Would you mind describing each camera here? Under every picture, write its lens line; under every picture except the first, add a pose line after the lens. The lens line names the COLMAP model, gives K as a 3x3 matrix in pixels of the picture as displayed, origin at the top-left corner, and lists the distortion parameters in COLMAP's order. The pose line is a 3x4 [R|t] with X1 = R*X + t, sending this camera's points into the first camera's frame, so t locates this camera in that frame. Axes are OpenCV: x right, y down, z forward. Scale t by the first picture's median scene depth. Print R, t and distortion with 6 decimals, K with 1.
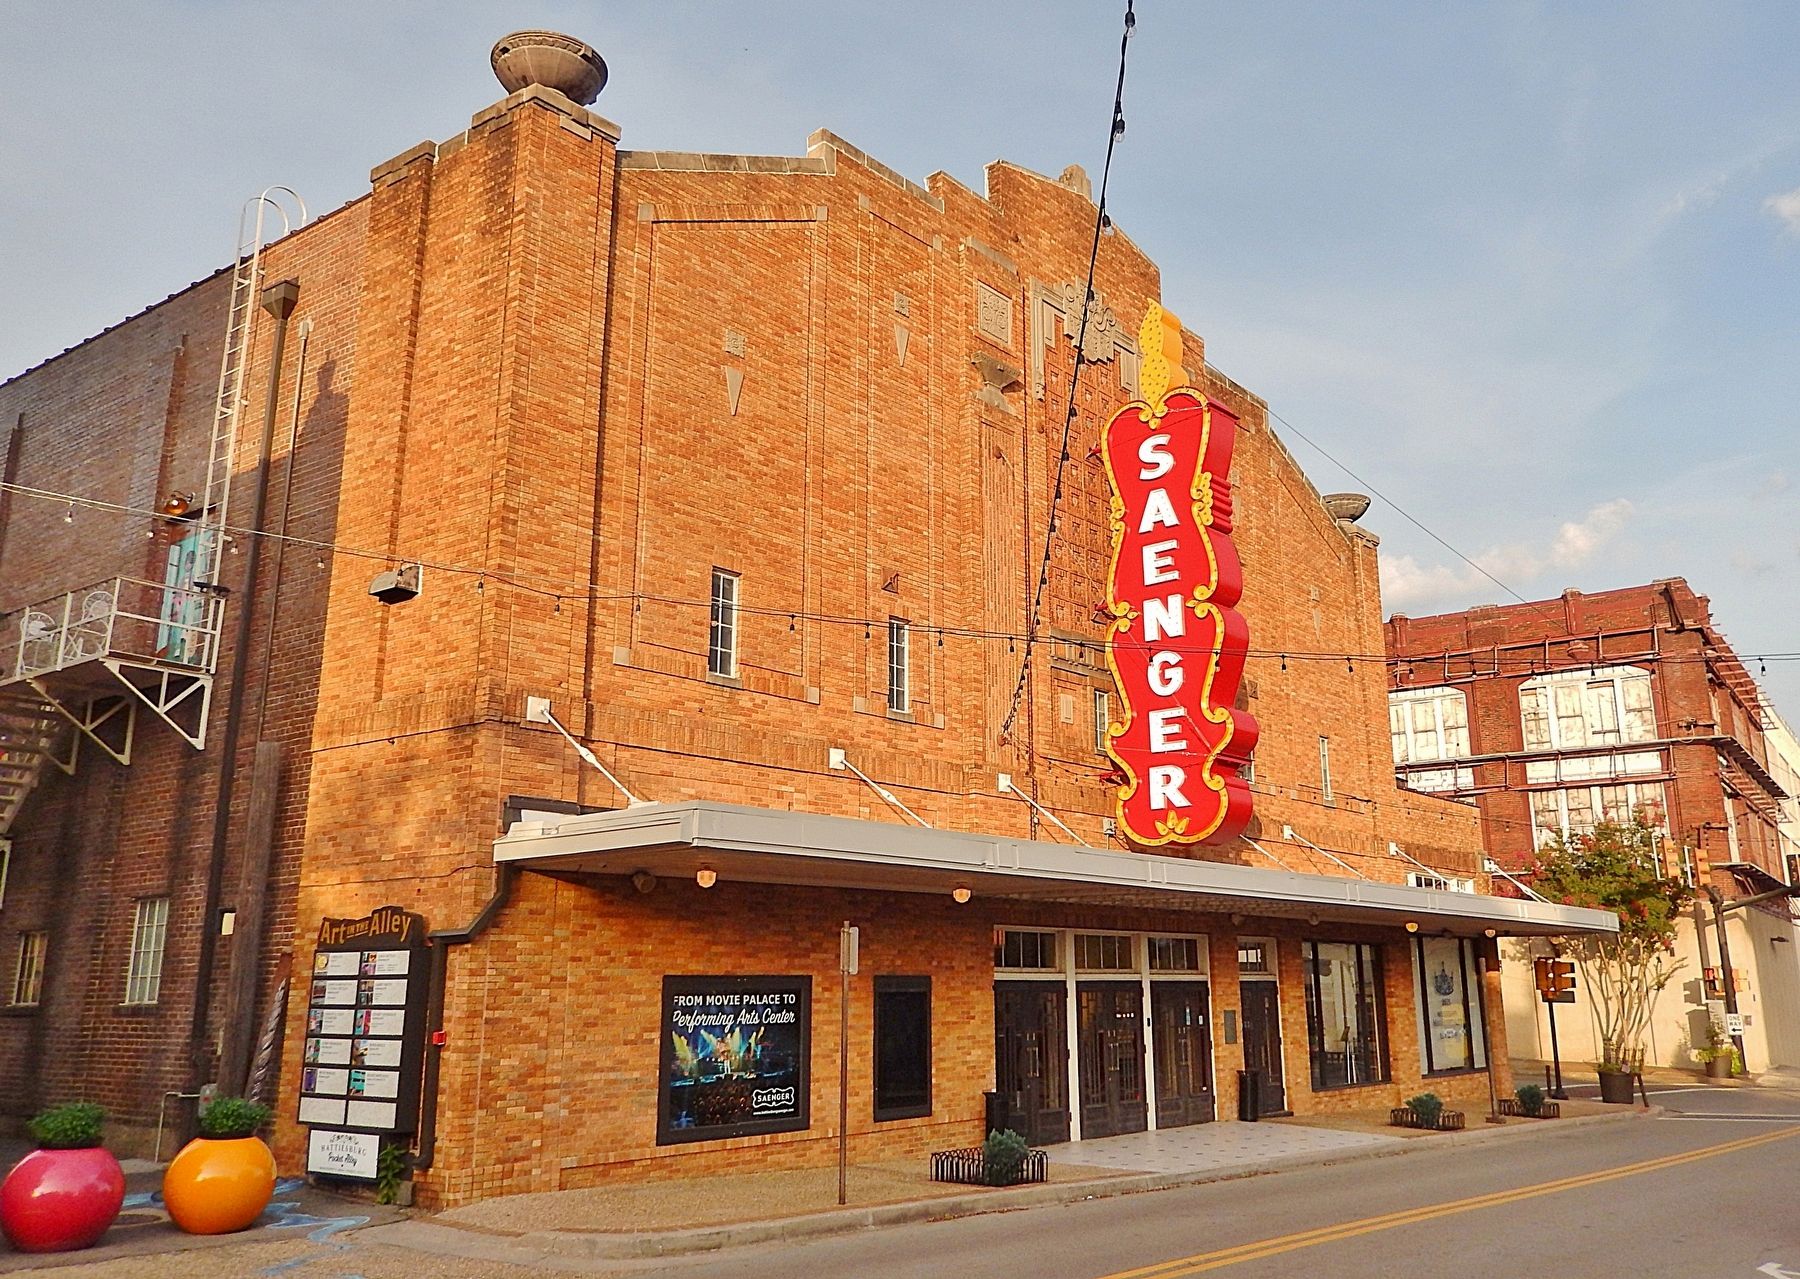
lens RADIAL K [[1412.6, 0, 901.6], [0, 1412.6, 639.4], [0, 0, 1]] dist [-0.013958, -0.037779]
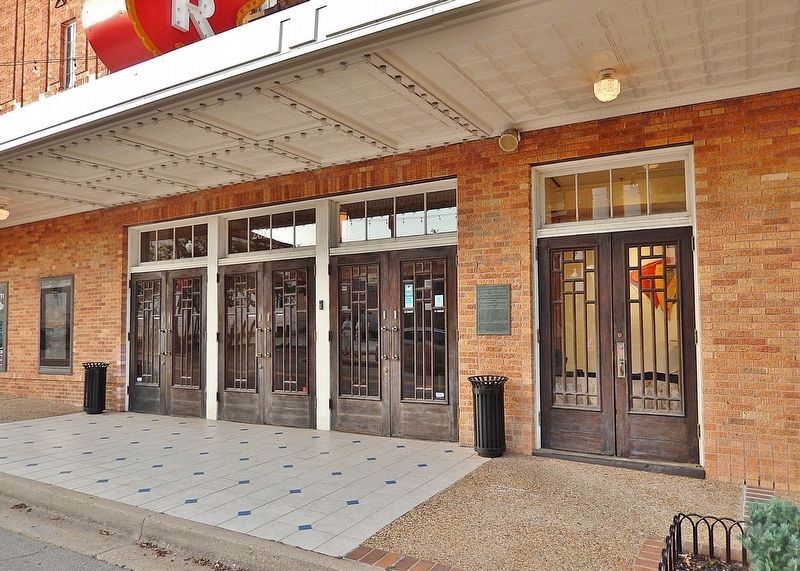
lens RADIAL K [[587.2, 0, 391.9], [0, 587.2, 306.7], [0, 0, 1]] dist [-0.021596, -0.002973]
pose [[0.215210, -0.045297, -0.975517, 0.634929], [0.239630, 0.970833, 0.007786, 0.342430], [0.946711, -0.235439, 0.219787, 1.180033]]
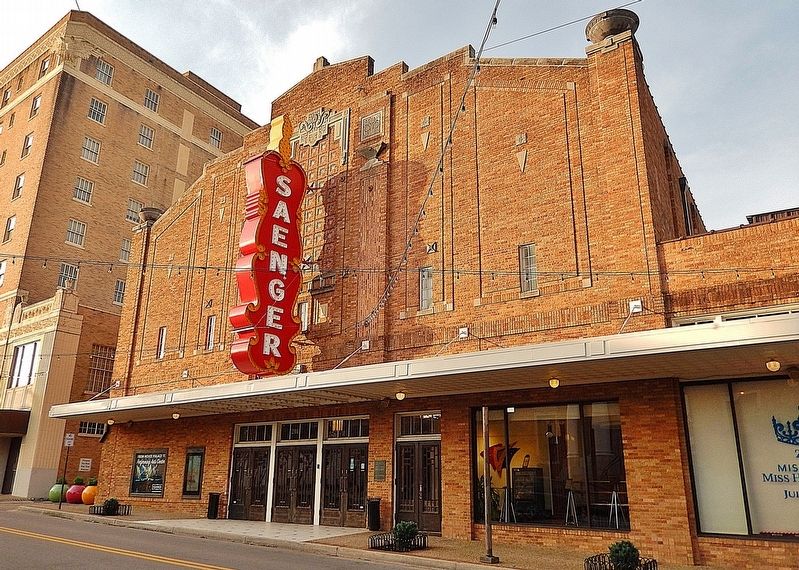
lens RADIAL K [[627.0, 0, 402.6], [0, 627.0, 289.9], [0, 0, 1]] dist [-0.013958, -0.037779]
pose [[0.101030, -0.293745, -0.950530, 1.275086], [0.227939, 0.936839, -0.265287, 0.364873], [0.968420, -0.189860, 0.161605, 1.247815]]
